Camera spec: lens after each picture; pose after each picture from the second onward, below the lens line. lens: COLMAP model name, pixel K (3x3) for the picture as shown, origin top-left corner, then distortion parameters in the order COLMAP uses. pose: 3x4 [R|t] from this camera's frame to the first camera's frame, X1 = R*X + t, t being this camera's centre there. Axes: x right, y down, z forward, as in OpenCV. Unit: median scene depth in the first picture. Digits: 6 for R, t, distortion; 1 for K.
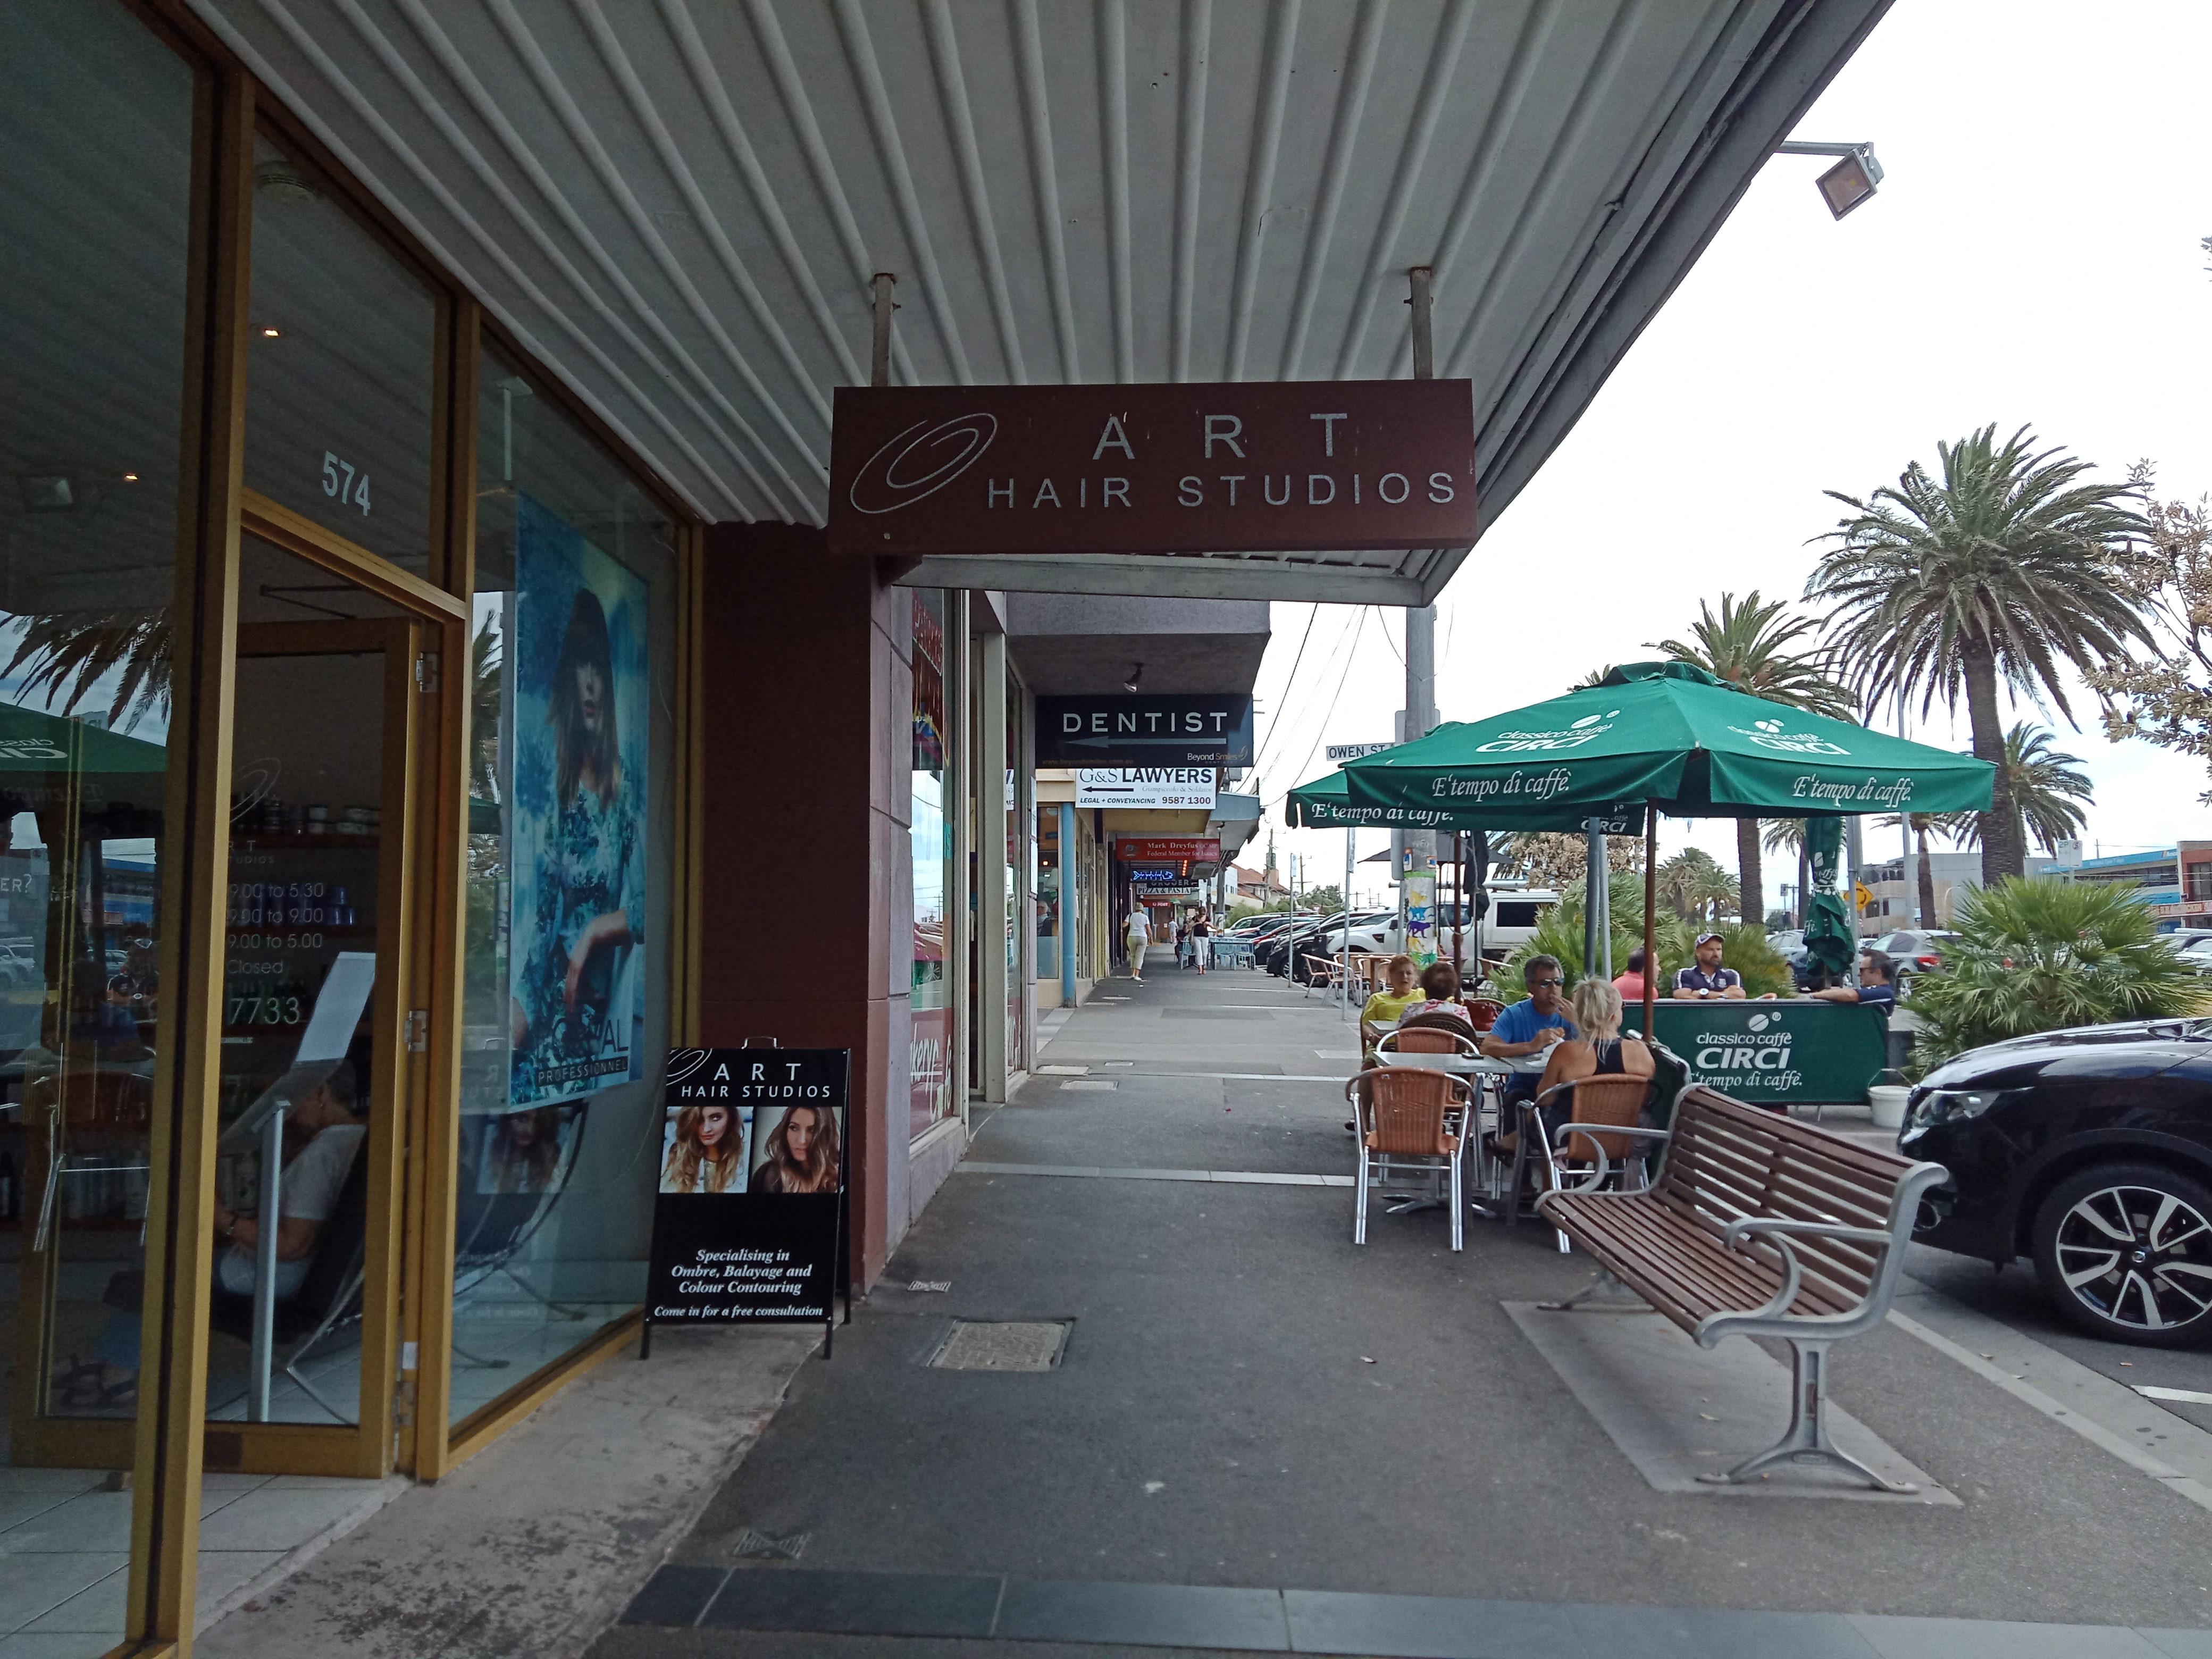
lens RADIAL K [[1599.0, 0, 1106.0], [0, 1599.0, 829.5], [0, 0, 1]] dist [0.037754, -0.028423]
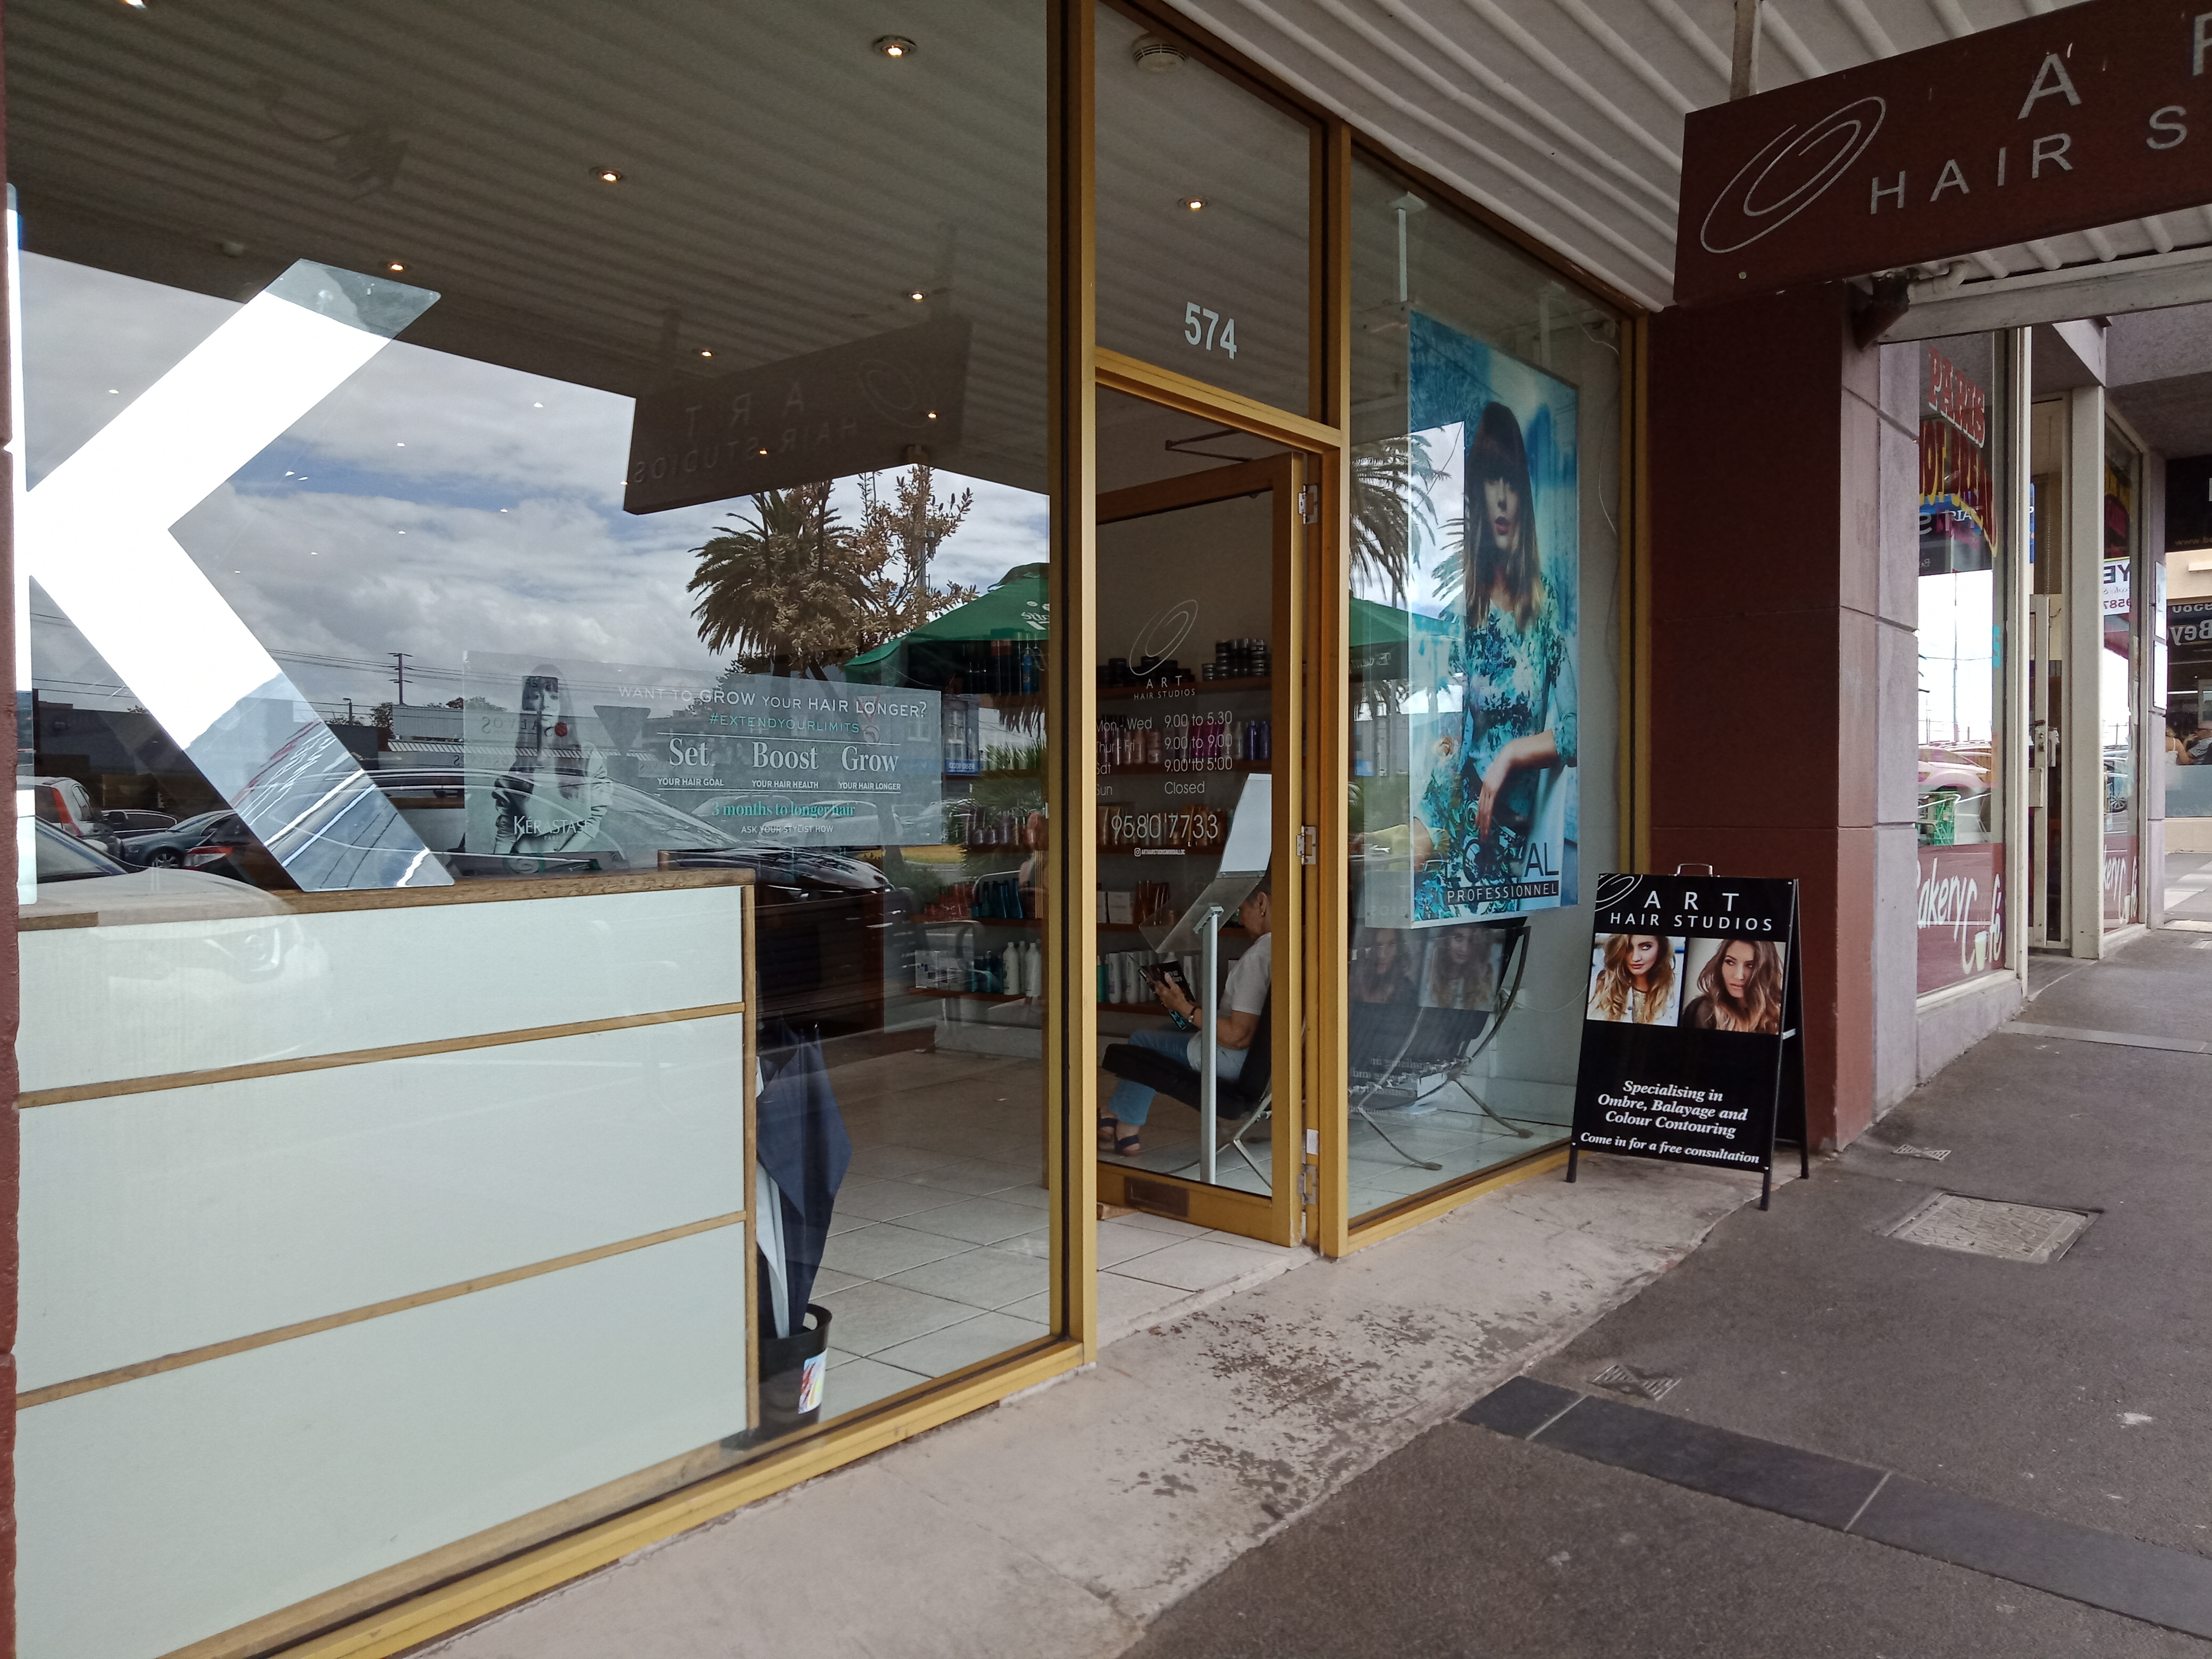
lens RADIAL K [[1618.8, 0, 1106.0], [0, 1618.8, 829.5], [0, 0, 1]] dist [0.020052, -0.006259]
pose [[0.797648, 0.004032, -0.603110, 0.095588], [0.055455, 0.995252, 0.079995, 0.018796], [0.600569, -0.097253, 0.793637, 0.061690]]
